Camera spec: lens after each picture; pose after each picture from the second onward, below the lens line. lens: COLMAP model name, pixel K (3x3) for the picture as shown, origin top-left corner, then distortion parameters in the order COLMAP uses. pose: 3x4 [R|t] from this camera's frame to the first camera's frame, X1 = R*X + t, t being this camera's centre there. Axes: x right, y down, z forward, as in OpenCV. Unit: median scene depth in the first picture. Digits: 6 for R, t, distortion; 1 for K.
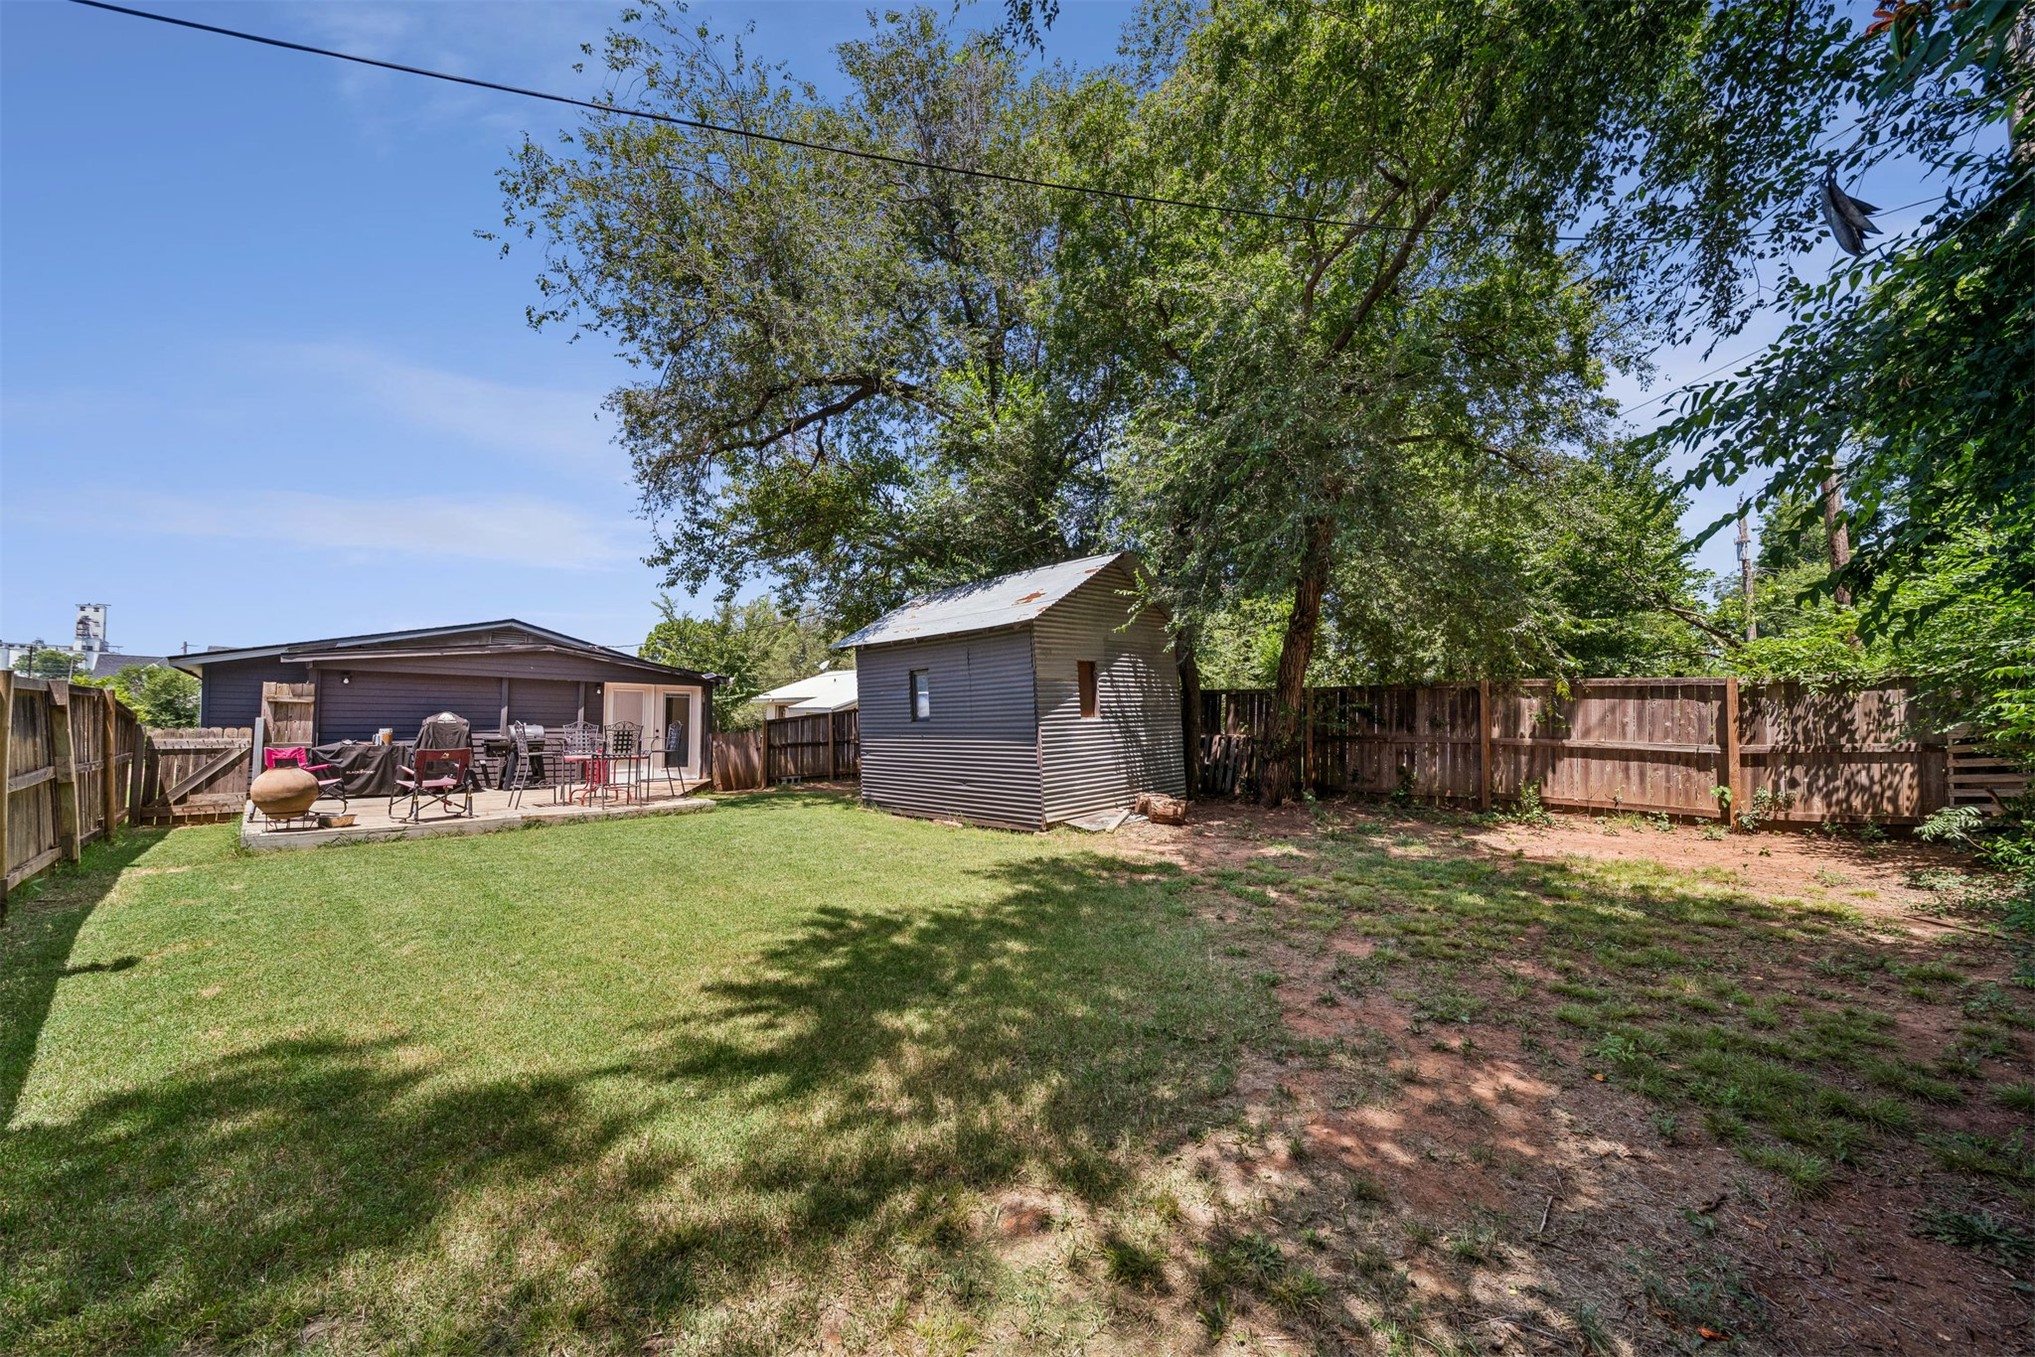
lens RADIAL K [[708.8, 0, 1030.4], [0, 708.8, 695.0], [0, 0, 1]] dist [-0.000009, -0.001591]
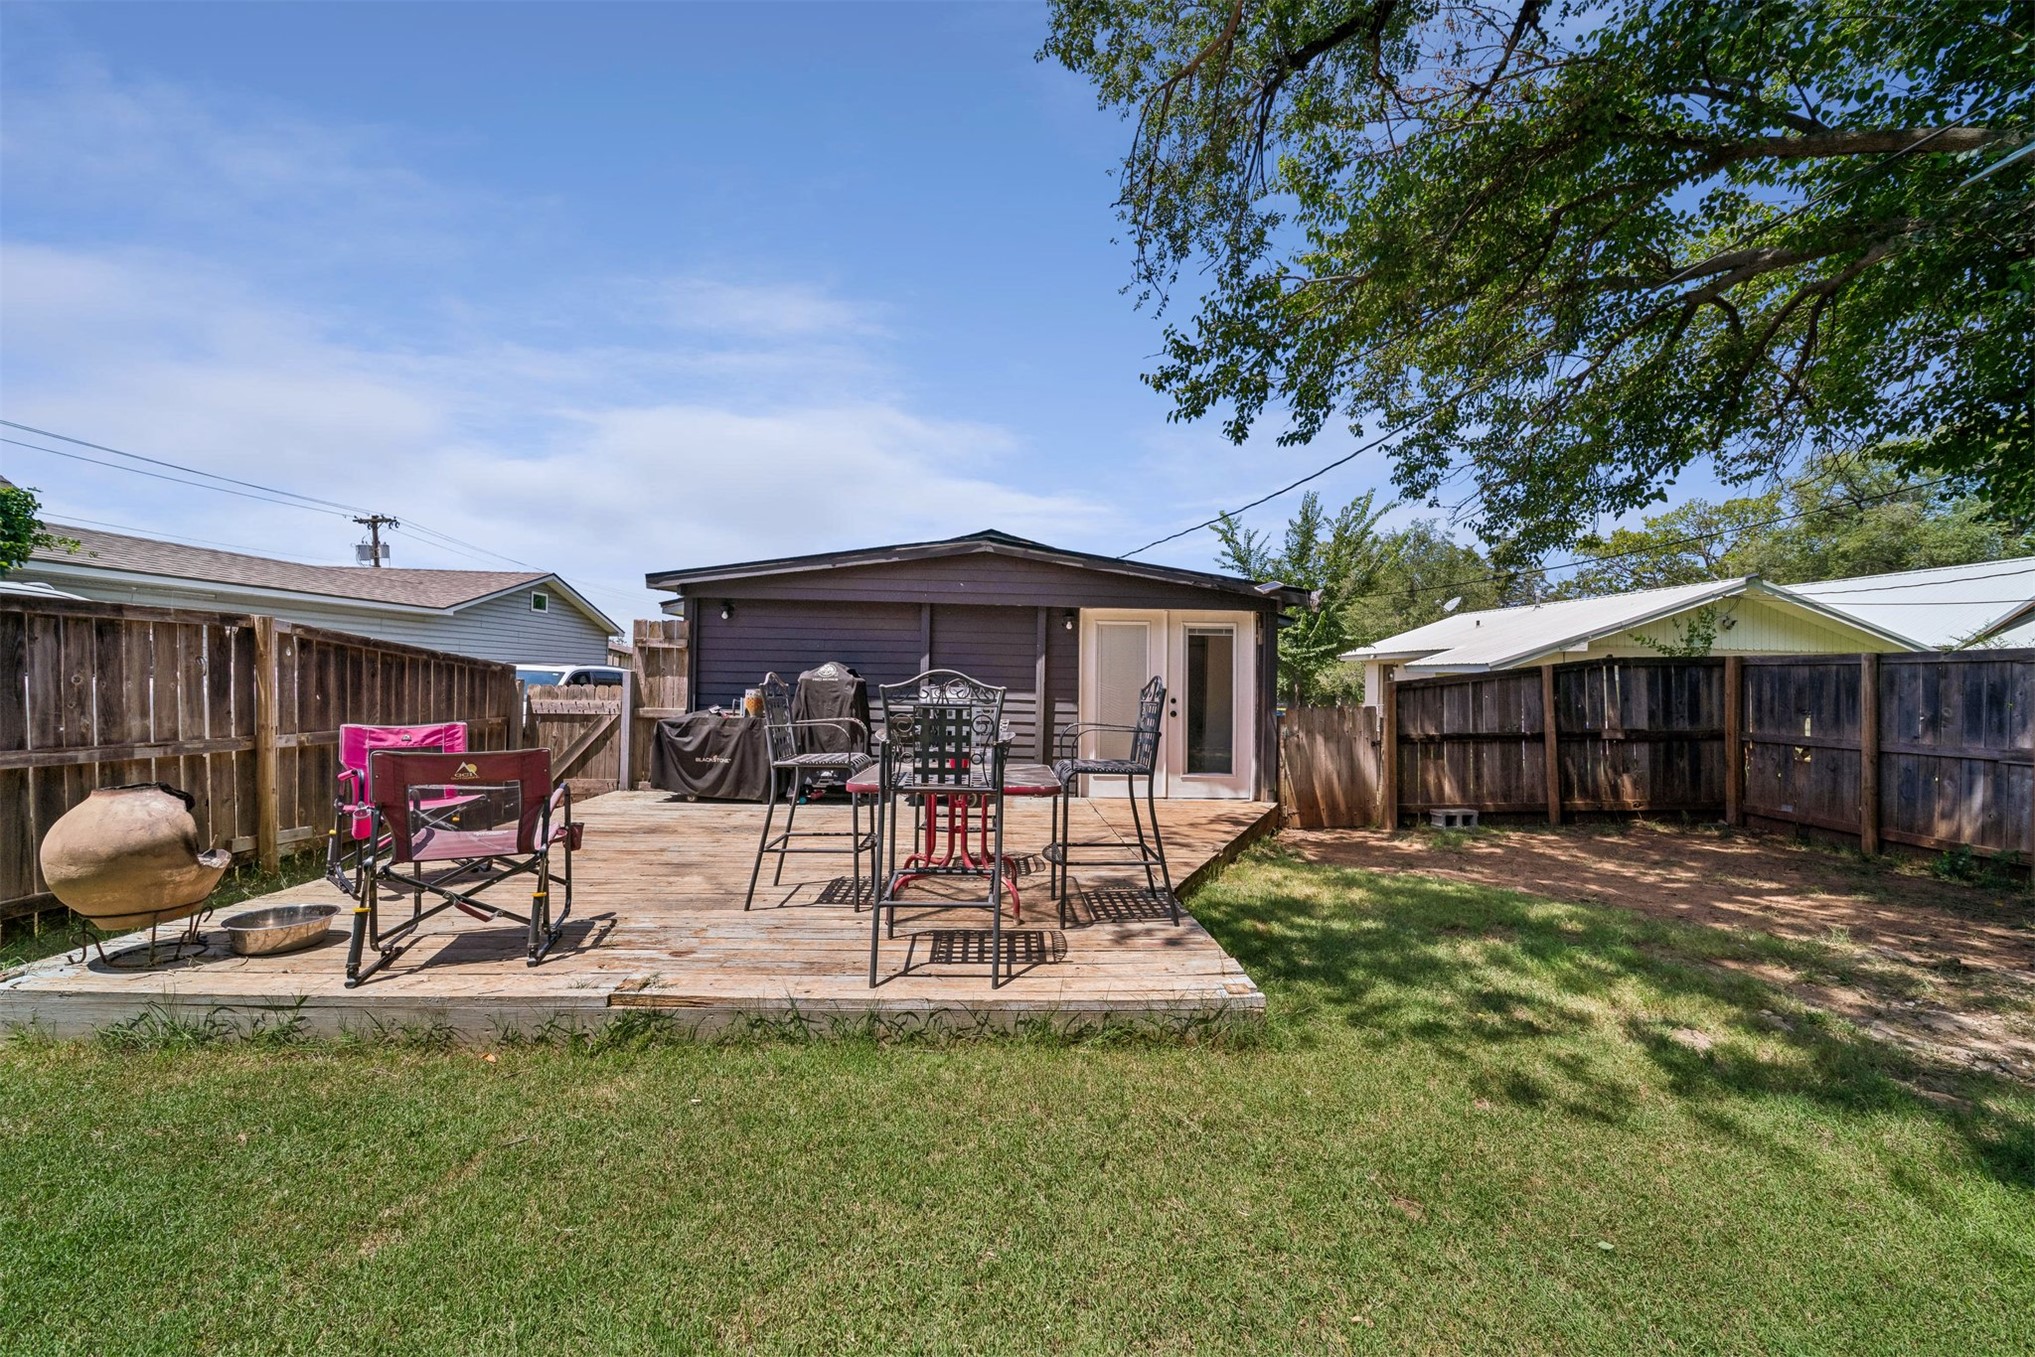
lens RADIAL K [[744.2, 0, 1013.9], [0, 744.2, 657.0], [0, 0, 1]] dist [0.000634, -0.000043]
pose [[0.708698, -0.017753, -0.705288, -0.228361], [0.014825, 0.999837, -0.010270, 0.022533], [0.705356, -0.003178, 0.708846, 0.536921]]
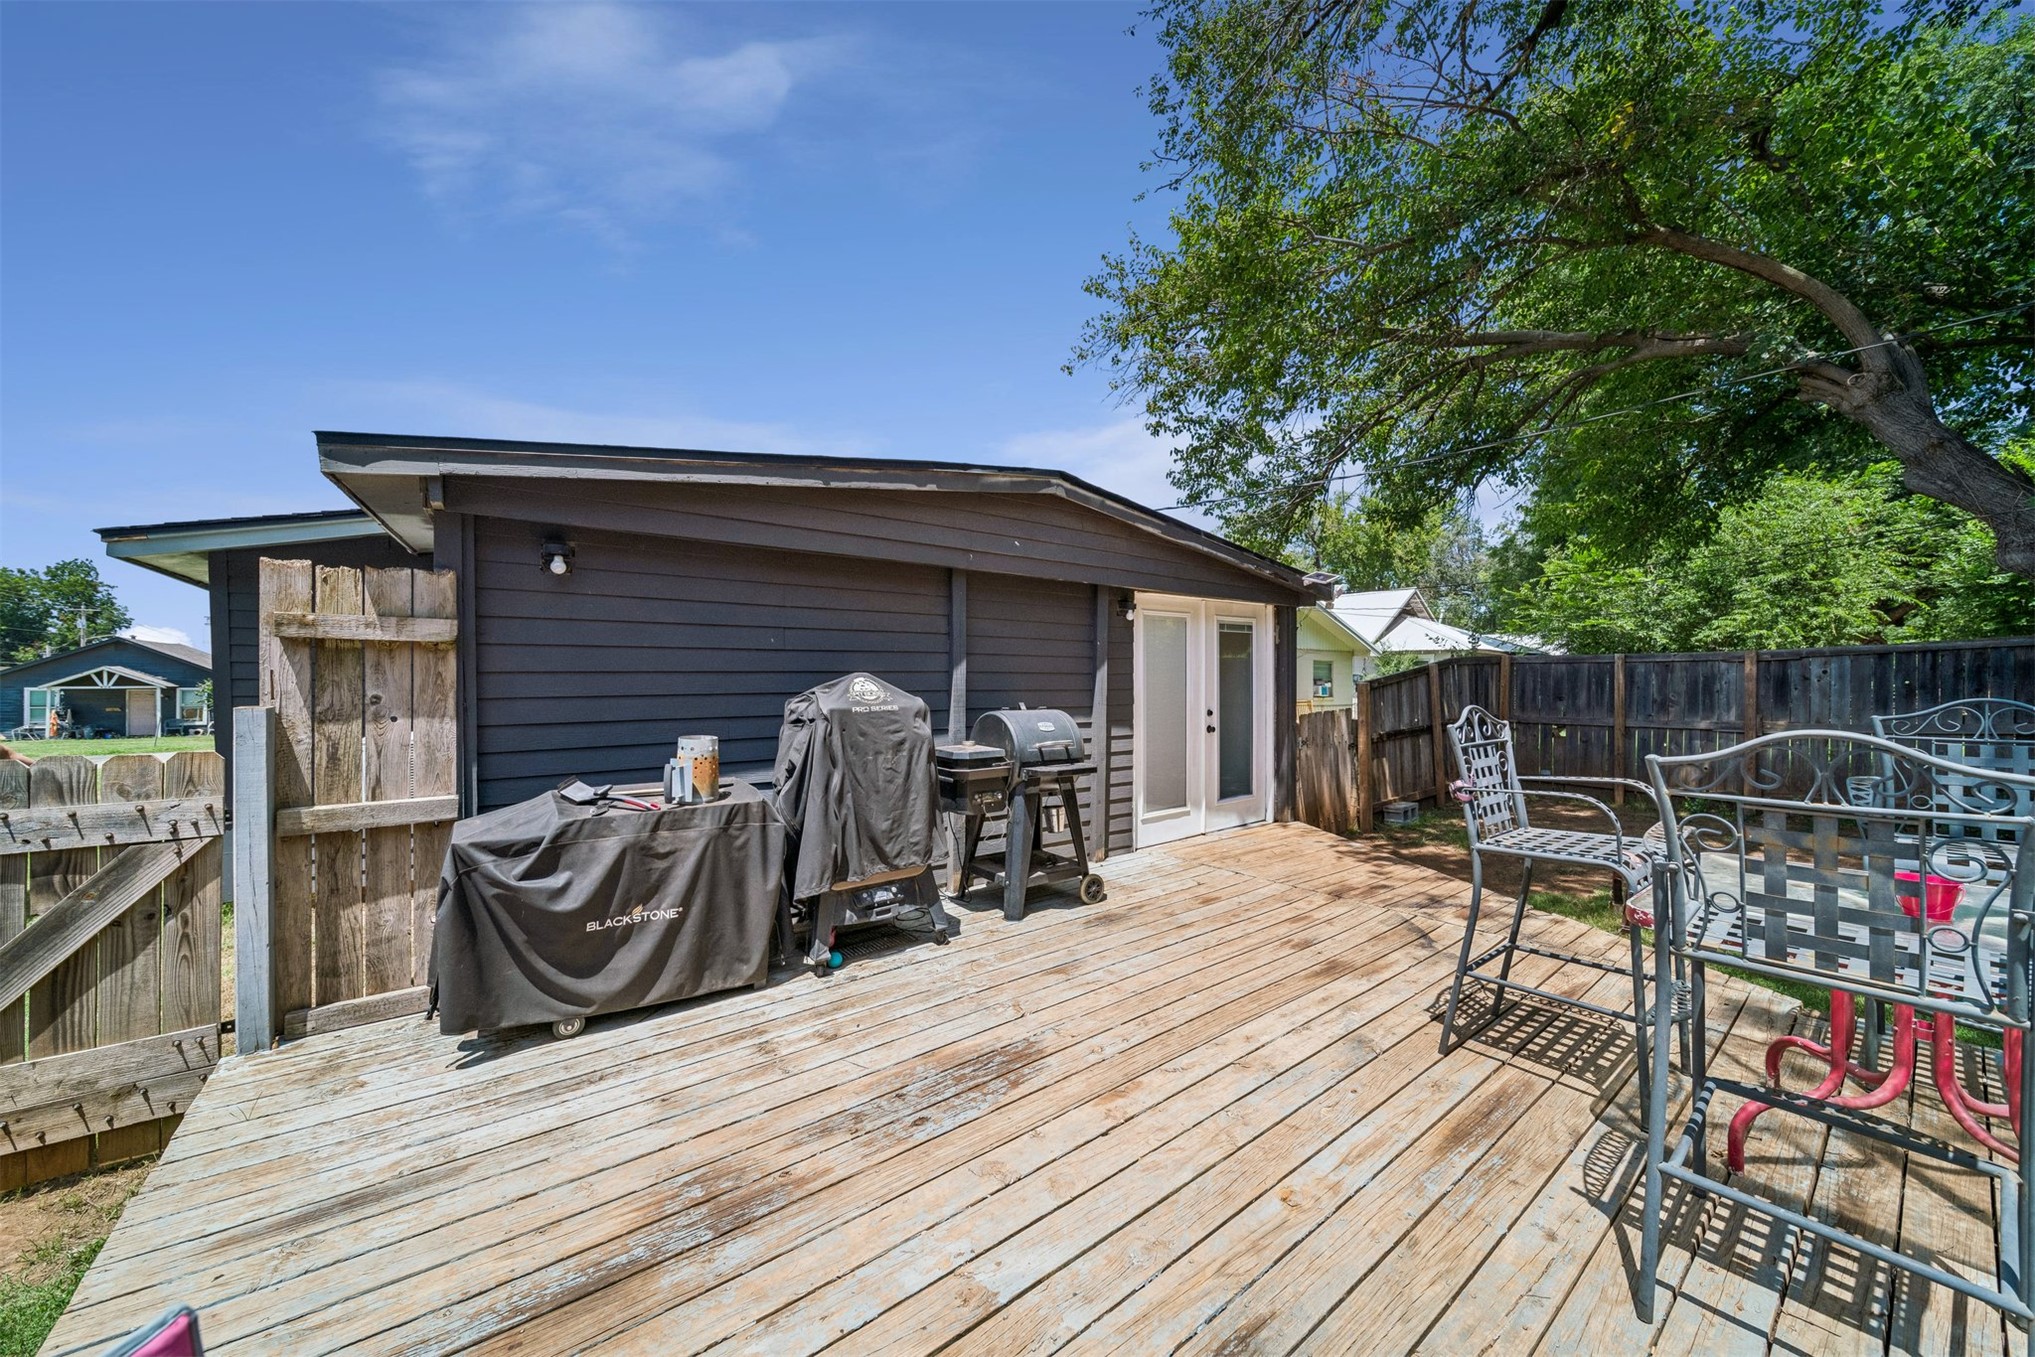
lens RADIAL K [[718.2, 0, 1017.5], [0, 718.2, 678.5], [0, 0, 1]] dist [-0.000360, -0.000435]
pose [[0.989479, -0.012189, -0.144162, -0.571538], [0.017737, 0.999148, 0.037258, 0.013071], [0.143585, -0.039423, 0.988852, 0.570081]]
